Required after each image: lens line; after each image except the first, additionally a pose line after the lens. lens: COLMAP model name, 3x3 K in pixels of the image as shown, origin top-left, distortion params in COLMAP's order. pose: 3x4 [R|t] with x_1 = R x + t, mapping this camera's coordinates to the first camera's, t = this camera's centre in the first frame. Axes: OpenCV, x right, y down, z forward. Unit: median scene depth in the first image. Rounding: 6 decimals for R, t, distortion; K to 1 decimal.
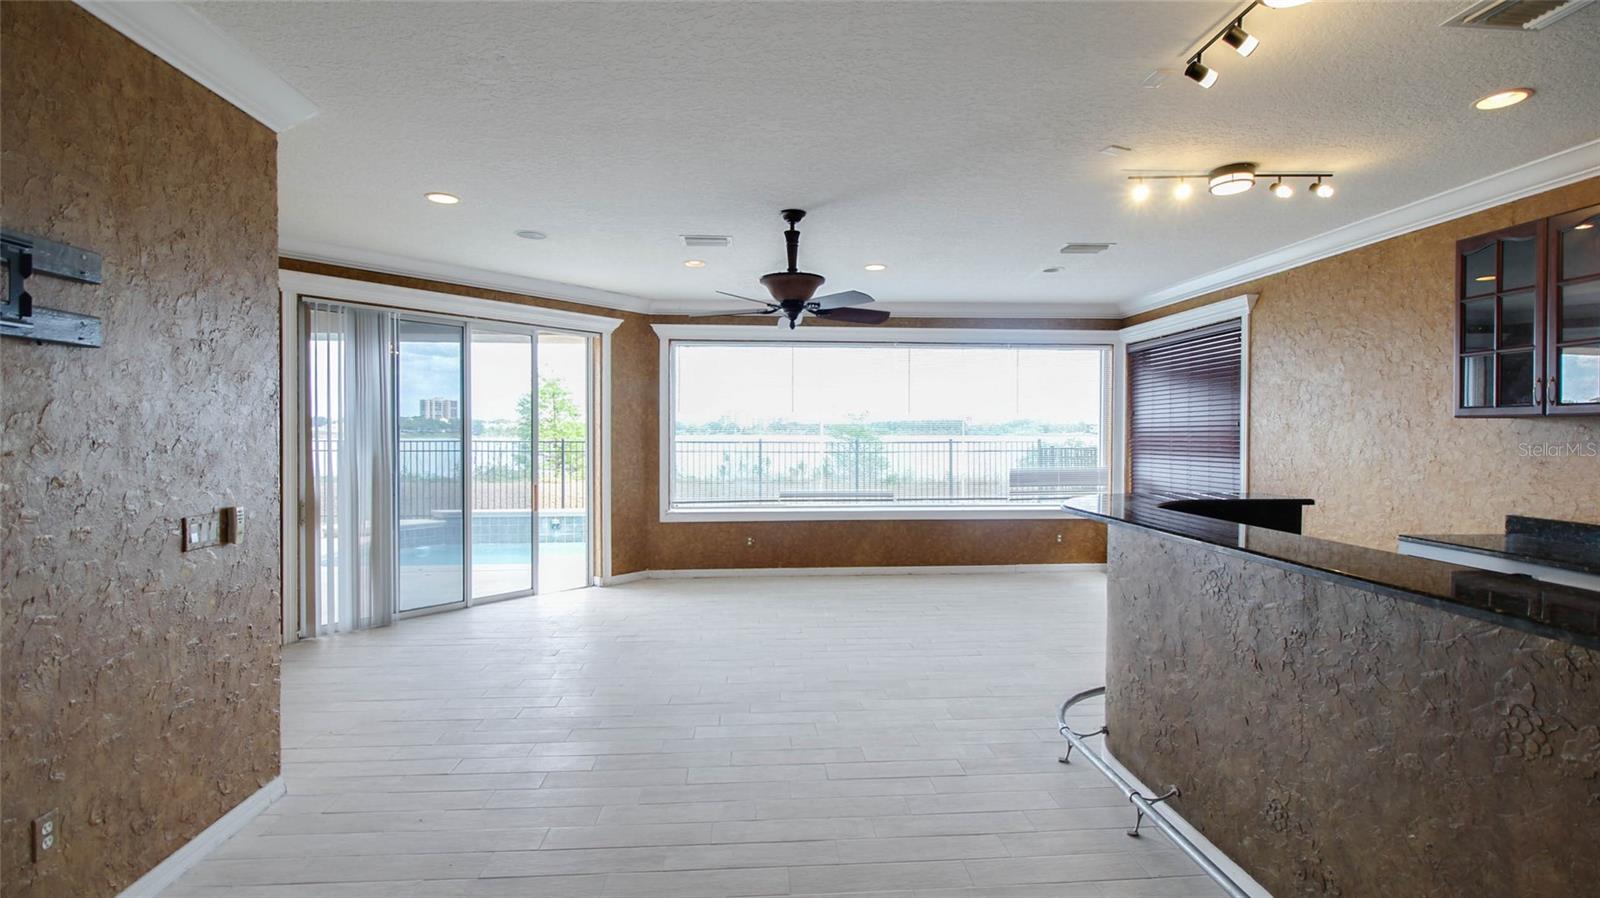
lens RADIAL K [[733.7, 0, 803.5], [0, 733.7, 440.8], [0, 0, 1]] dist [0.019620, -0.014324]
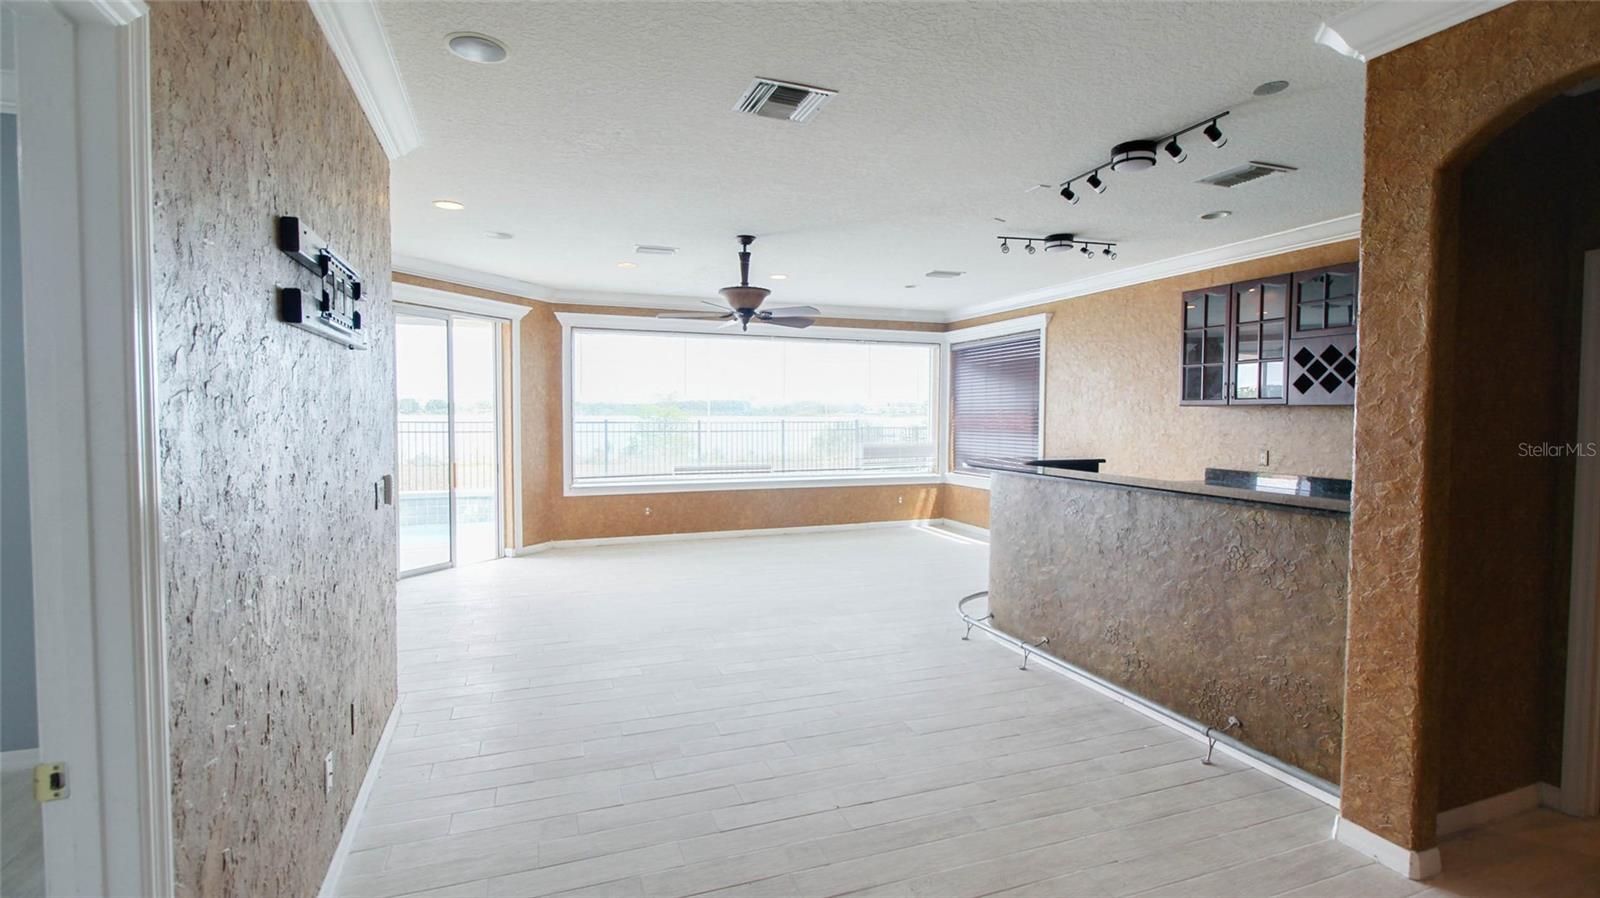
lens RADIAL K [[733.7, 0, 803.5], [0, 733.7, 440.8], [0, 0, 1]] dist [0.019620, -0.014324]
pose [[0.958113, -0.007812, 0.286284, -0.263345], [0.000115, 0.999638, 0.026892, 0.000099], [-0.286391, -0.025732, 0.957767, -0.213922]]
